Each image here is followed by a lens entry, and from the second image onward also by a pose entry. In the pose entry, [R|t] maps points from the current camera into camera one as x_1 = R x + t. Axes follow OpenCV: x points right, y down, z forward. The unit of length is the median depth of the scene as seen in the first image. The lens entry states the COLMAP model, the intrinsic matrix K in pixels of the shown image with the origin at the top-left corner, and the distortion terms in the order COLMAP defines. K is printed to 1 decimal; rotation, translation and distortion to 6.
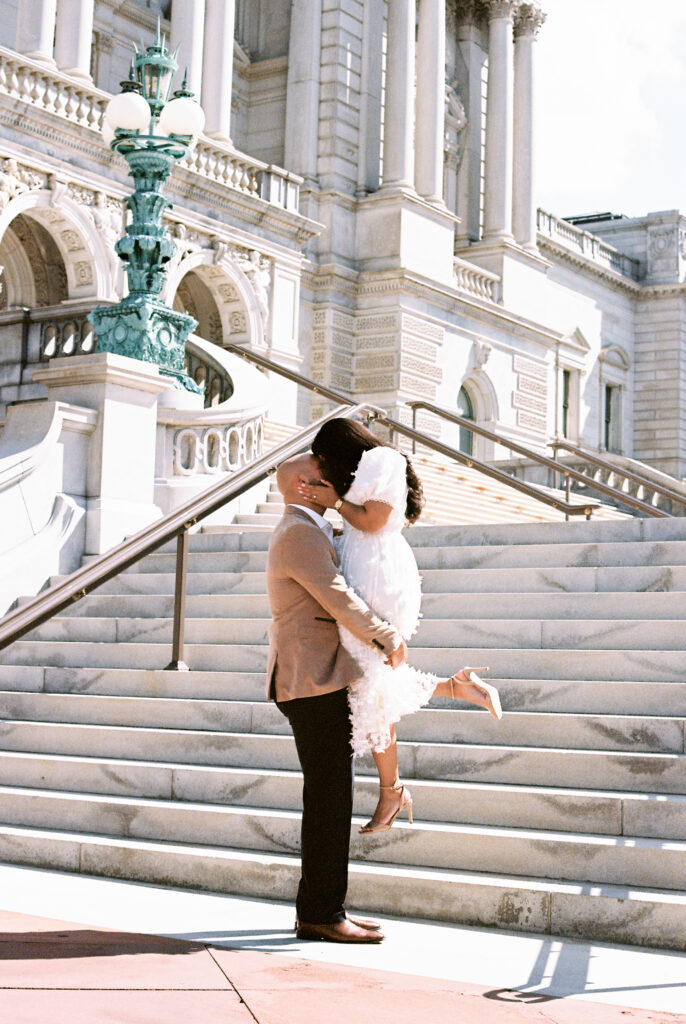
lens RADIAL K [[1665.8, 0, 349.1], [0, 1665.8, 516.8], [0, 0, 1]] dist [-0.108285, 0.000000]
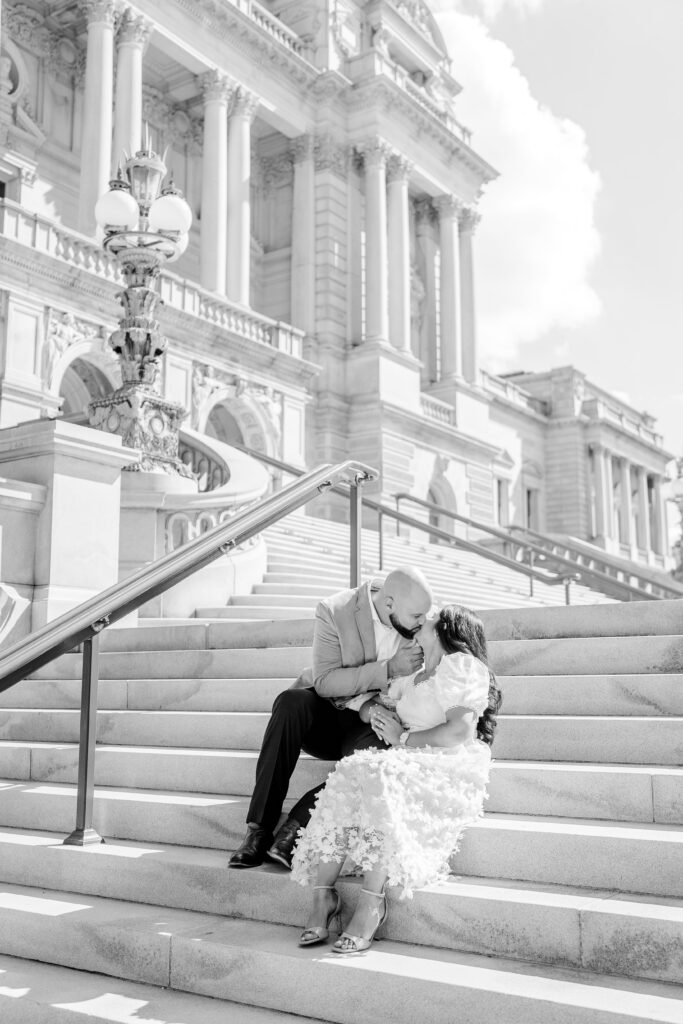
lens RADIAL K [[1048.4, 0, 330.7], [0, 1048.4, 539.0], [0, 0, 1]] dist [-0.026140, 0.000000]
pose [[0.999336, -0.031778, -0.017799, 0.002683], [0.030950, 0.998506, -0.045028, -0.002779], [0.019203, 0.044447, 0.998827, 0.181654]]
